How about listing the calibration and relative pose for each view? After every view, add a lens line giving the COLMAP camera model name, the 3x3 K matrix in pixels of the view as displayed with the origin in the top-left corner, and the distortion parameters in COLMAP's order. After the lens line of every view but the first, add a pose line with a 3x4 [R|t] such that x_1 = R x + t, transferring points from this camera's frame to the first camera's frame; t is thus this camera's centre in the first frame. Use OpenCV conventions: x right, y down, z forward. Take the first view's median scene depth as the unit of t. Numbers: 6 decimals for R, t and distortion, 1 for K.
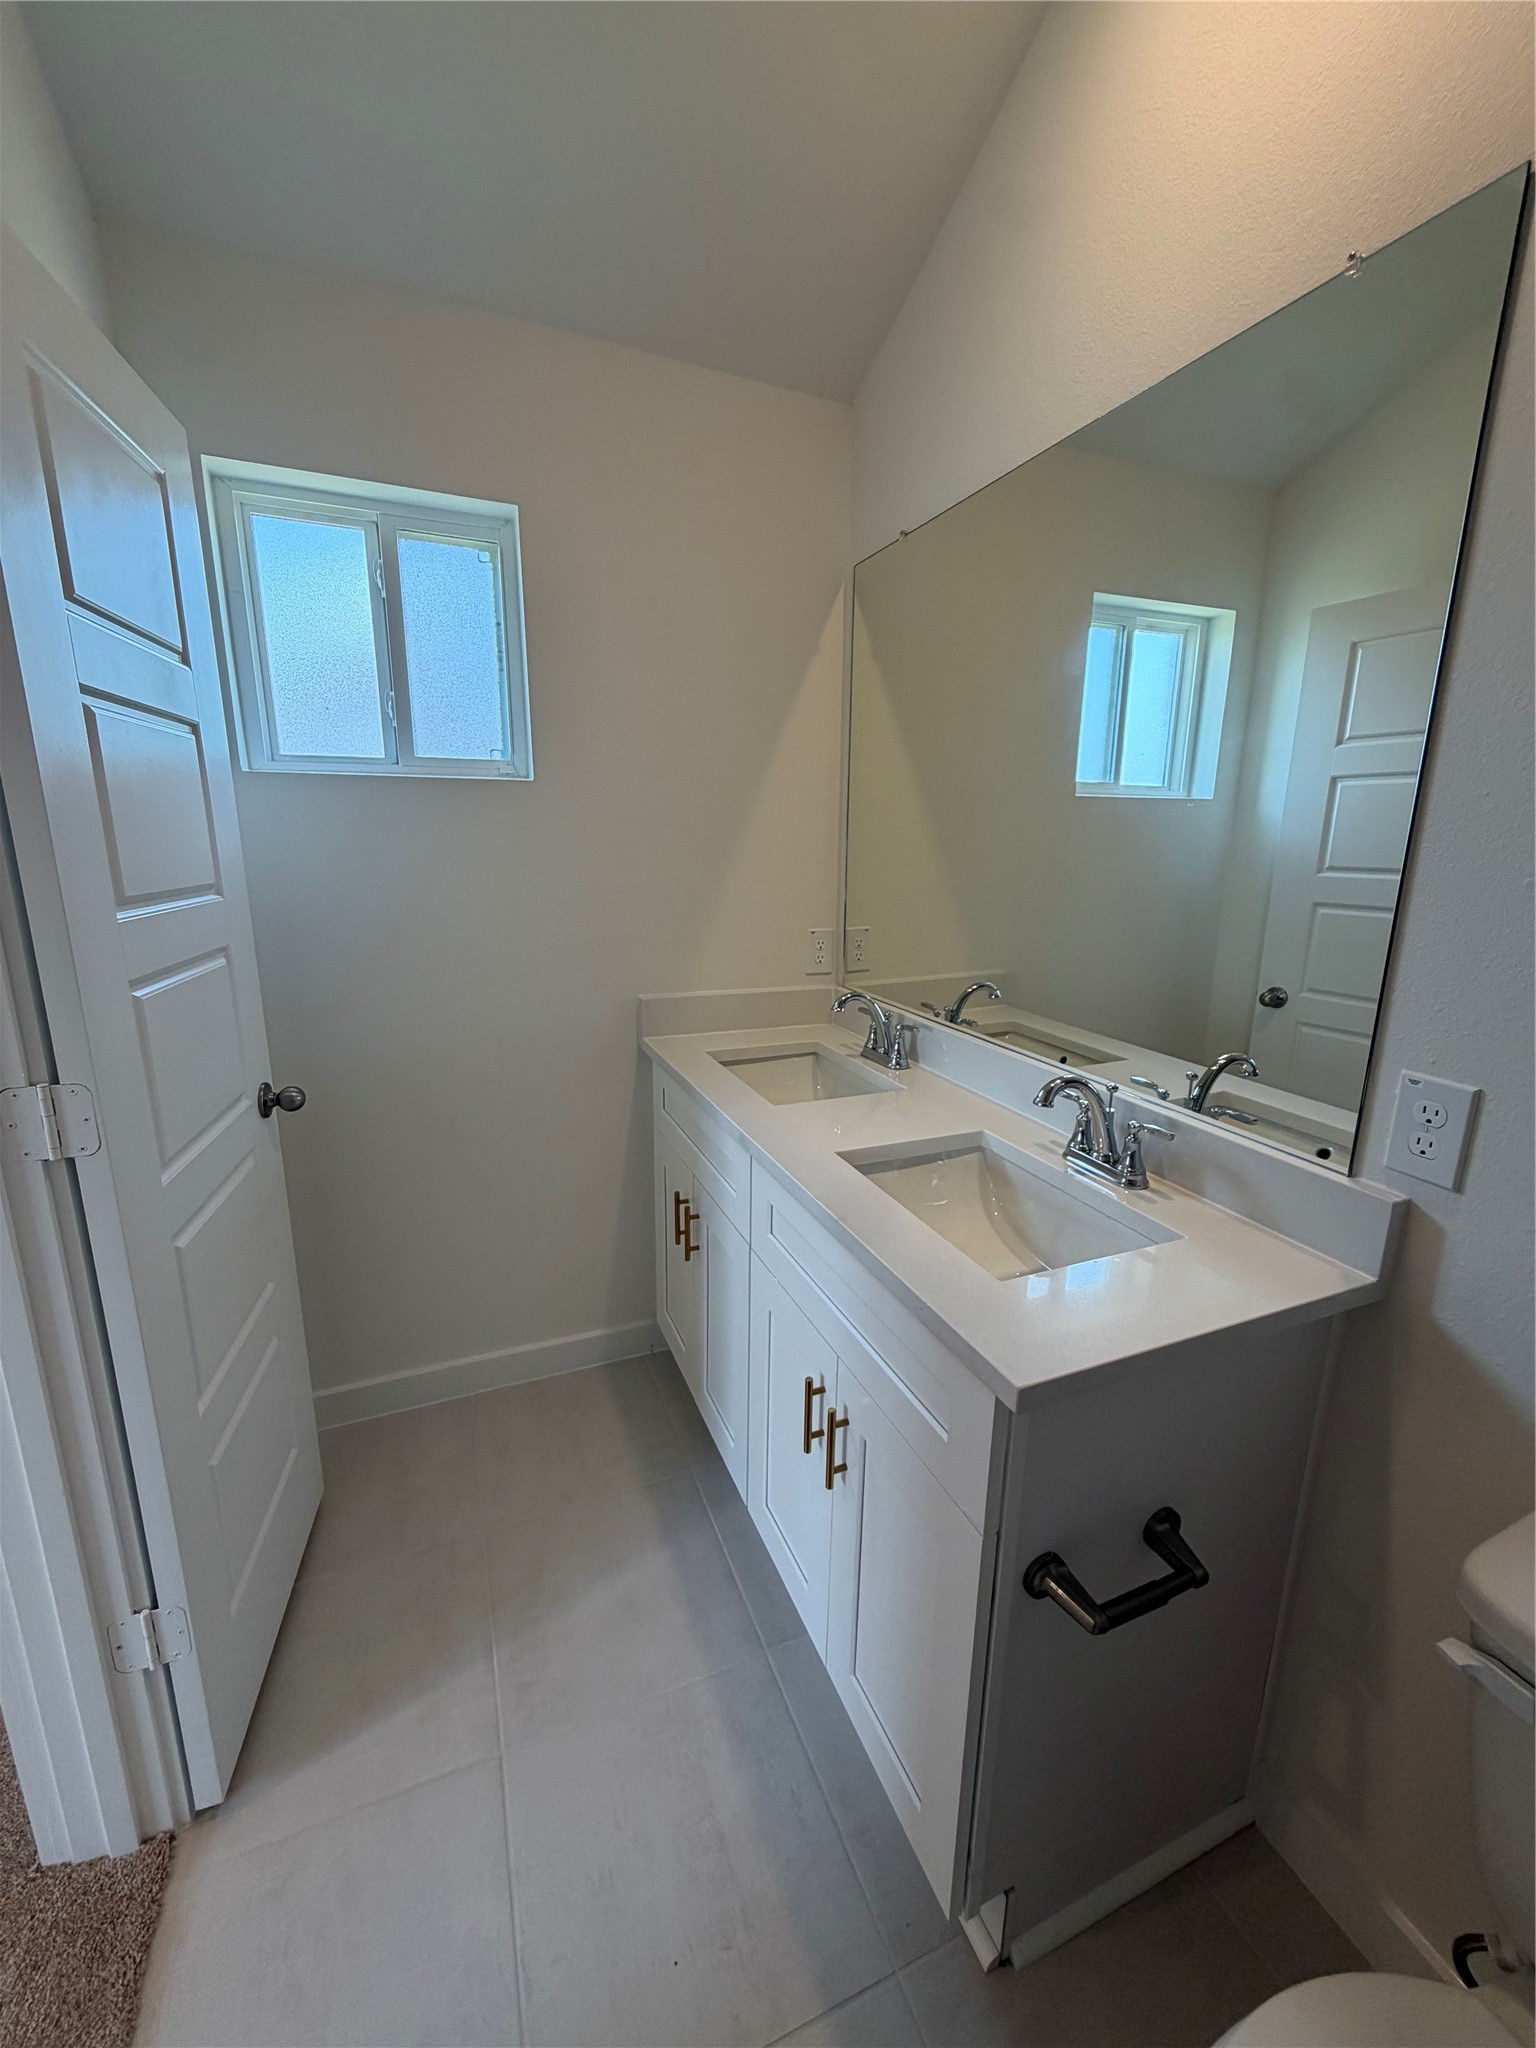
lens RADIAL K [[814.2, 0, 765.4], [0, 814.2, 1015.7], [0, 0, 1]] dist [0.002871, 0.000030]
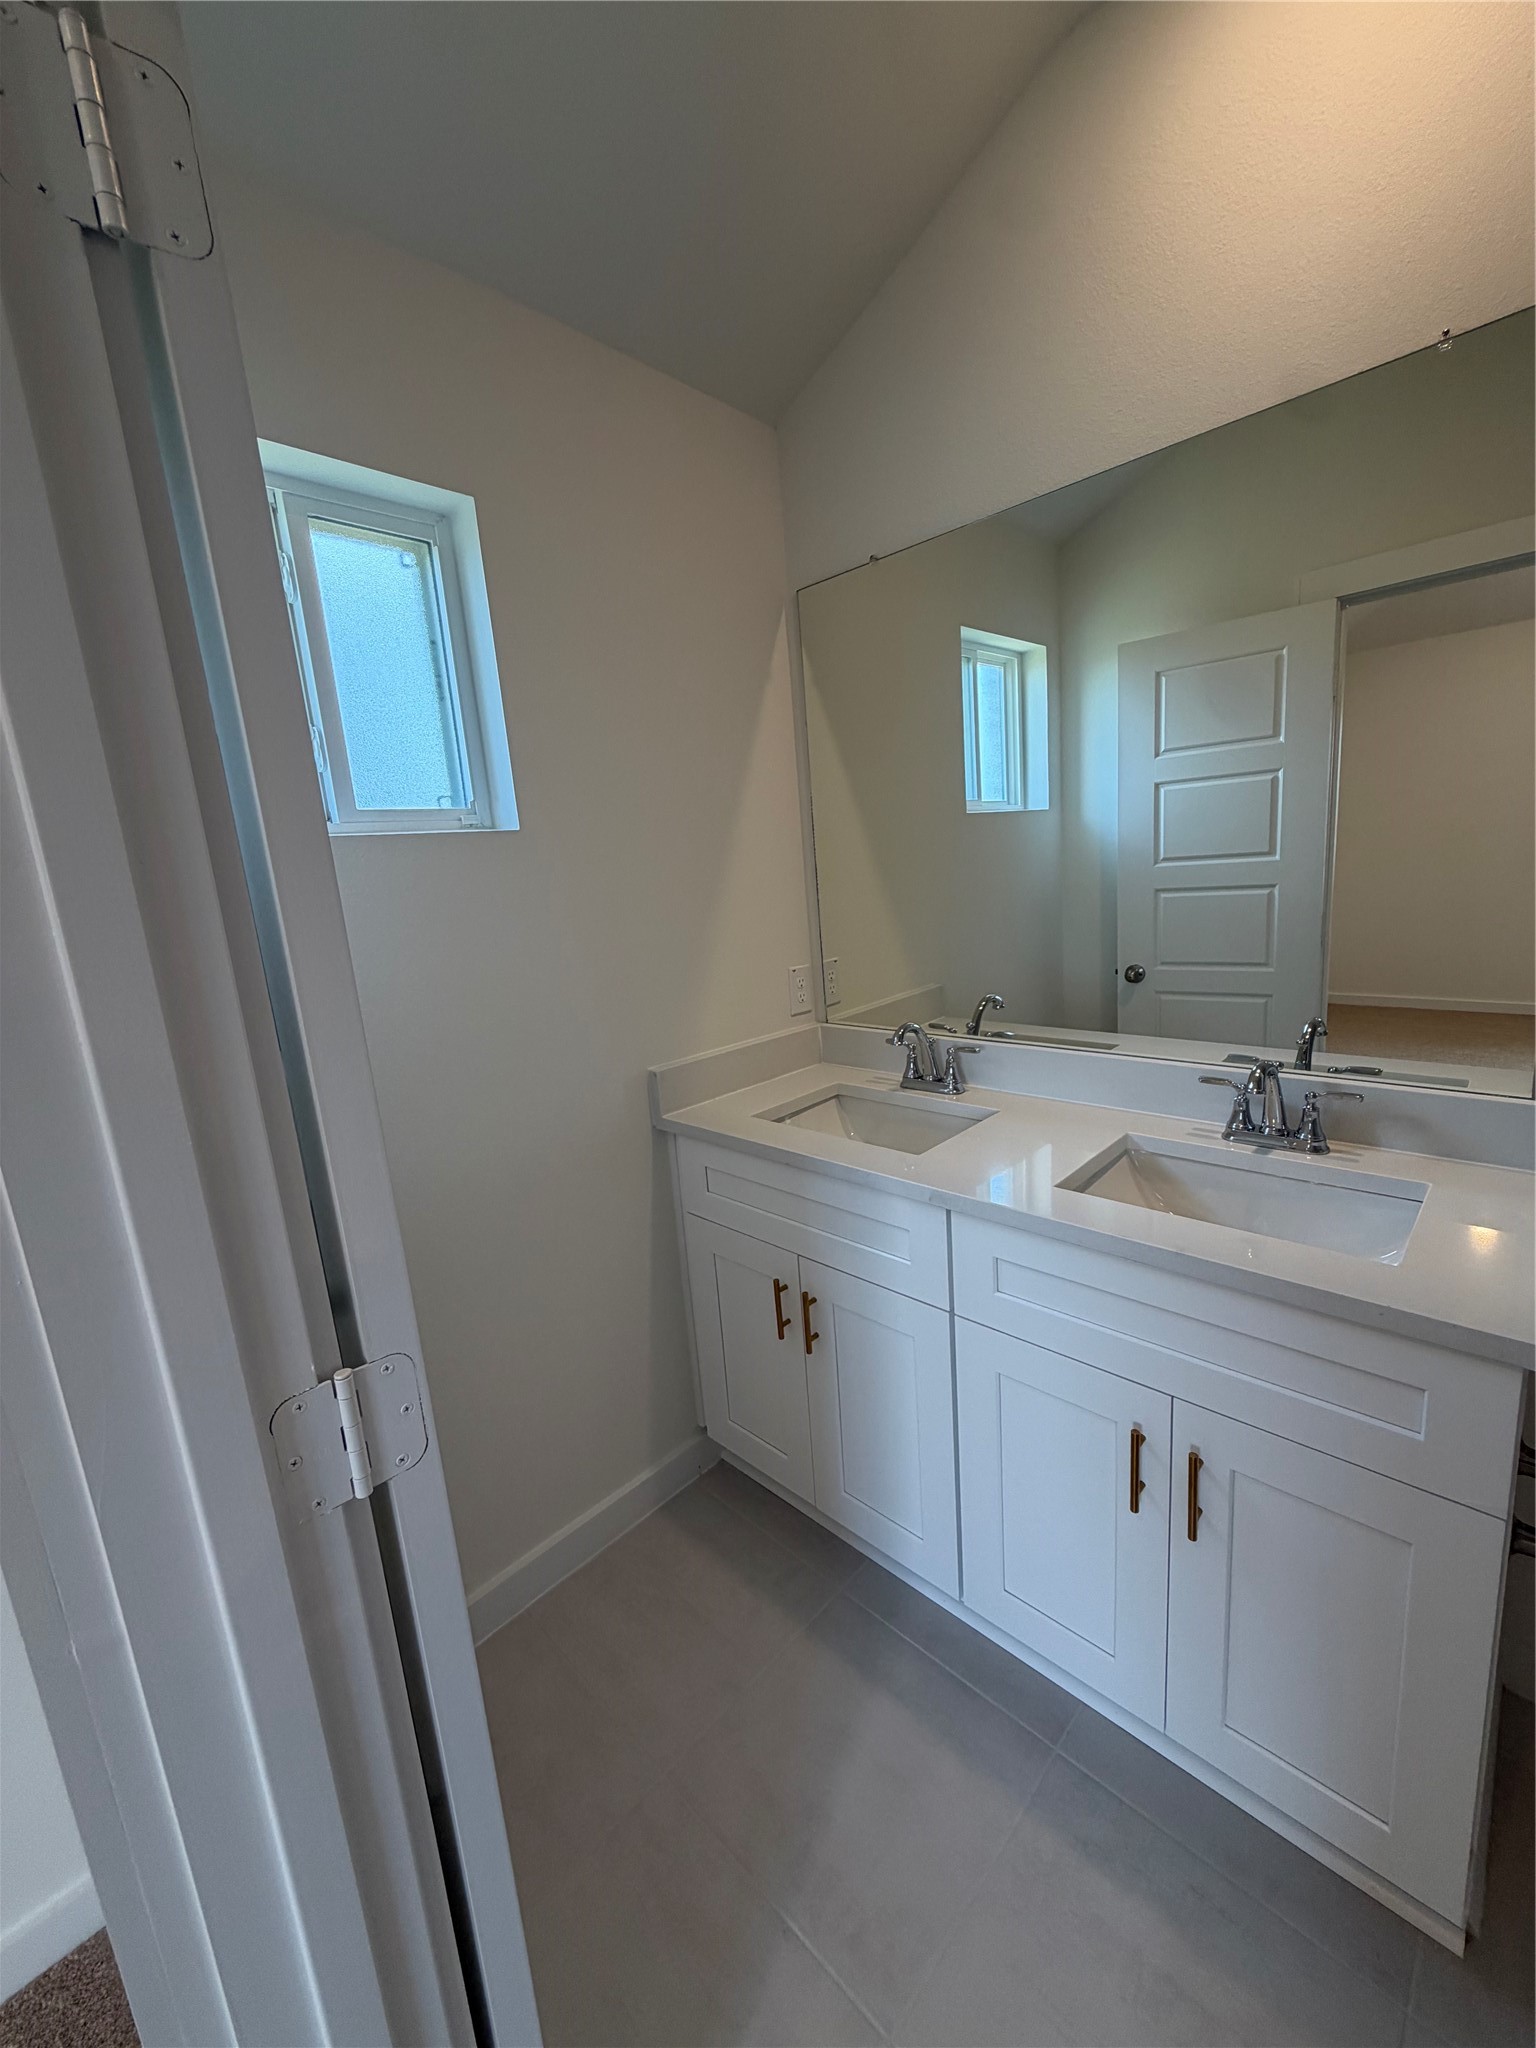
lens RADIAL K [[812.5, 0, 767.7], [0, 812.5, 1016.1], [0, 0, 1]] dist [0.000550, 0.000407]
pose [[0.915265, -0.155005, 0.371837, -0.350908], [0.171746, 0.985067, -0.012112, -0.047239], [-0.364407, 0.074947, 0.928219, 0.151423]]
